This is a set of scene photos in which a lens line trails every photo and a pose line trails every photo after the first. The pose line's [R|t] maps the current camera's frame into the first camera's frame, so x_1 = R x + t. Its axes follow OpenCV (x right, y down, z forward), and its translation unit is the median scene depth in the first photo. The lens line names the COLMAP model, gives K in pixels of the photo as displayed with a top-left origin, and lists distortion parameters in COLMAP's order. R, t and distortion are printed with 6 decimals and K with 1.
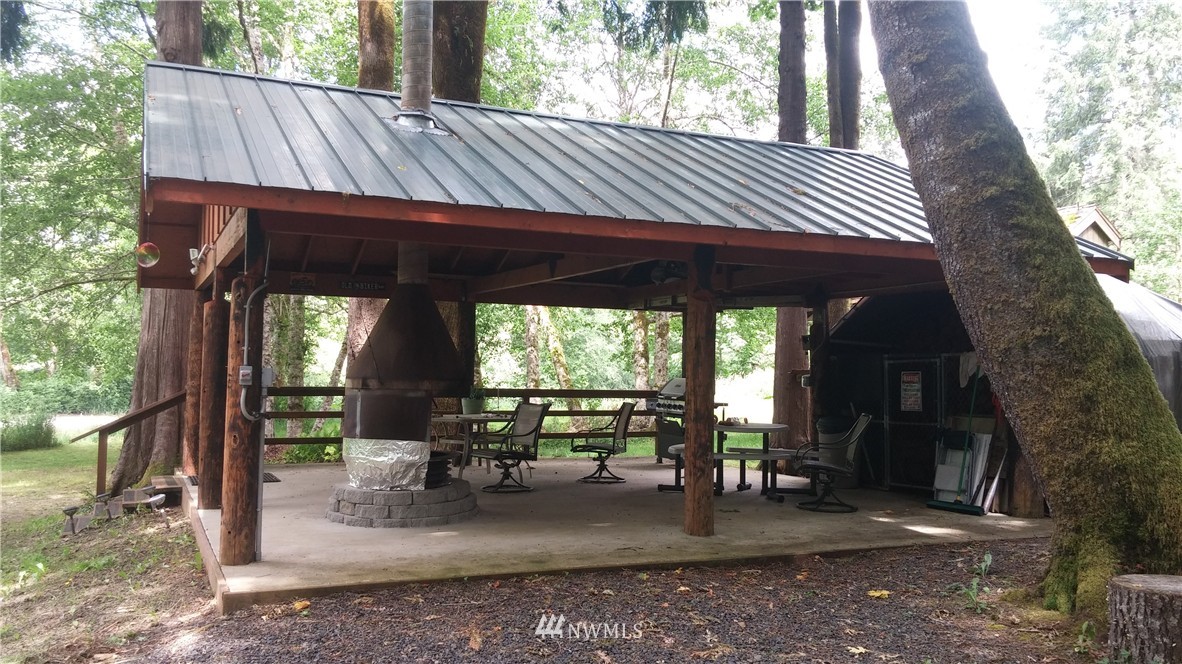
lens RADIAL K [[1026.0, 0, 591.7], [0, 1026.0, 331.4], [0, 0, 1]] dist [0.056181, -0.003273]
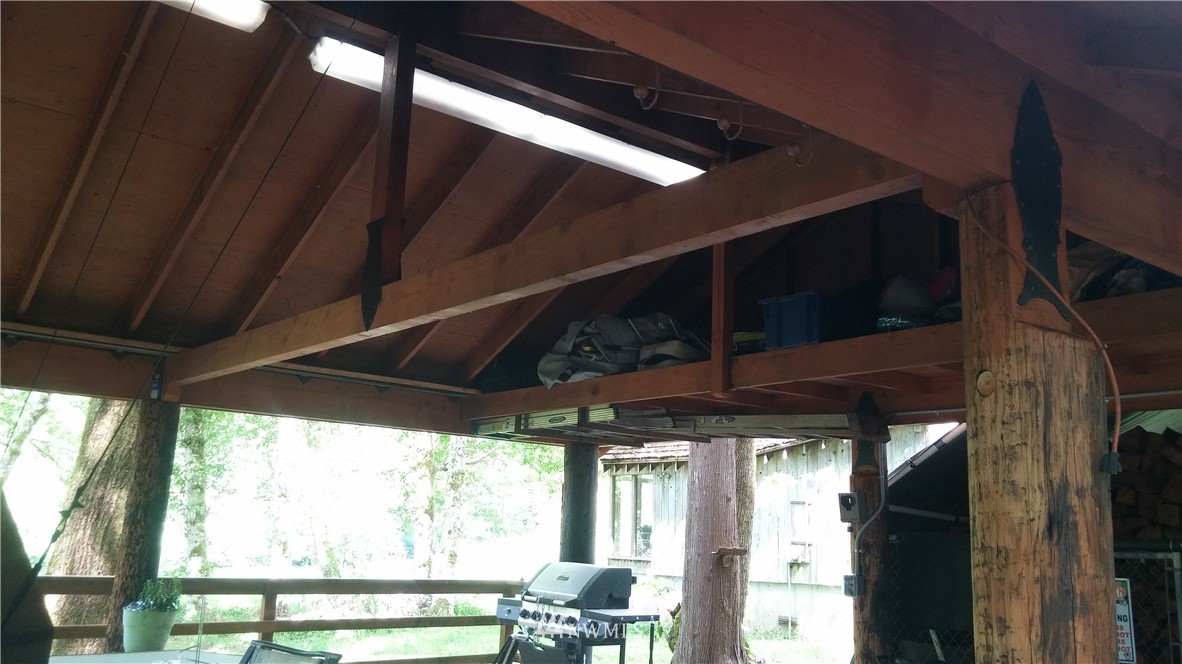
lens RADIAL K [[1026.0, 0, 590.6], [0, 1026.0, 327.5], [0, 0, 1]] dist [0.056181, -0.003273]
pose [[0.972894, 0.068914, 0.220745, -0.033051], [-0.034556, 0.987171, -0.155881, 0.006094], [-0.228655, 0.144028, 0.962794, 0.456151]]
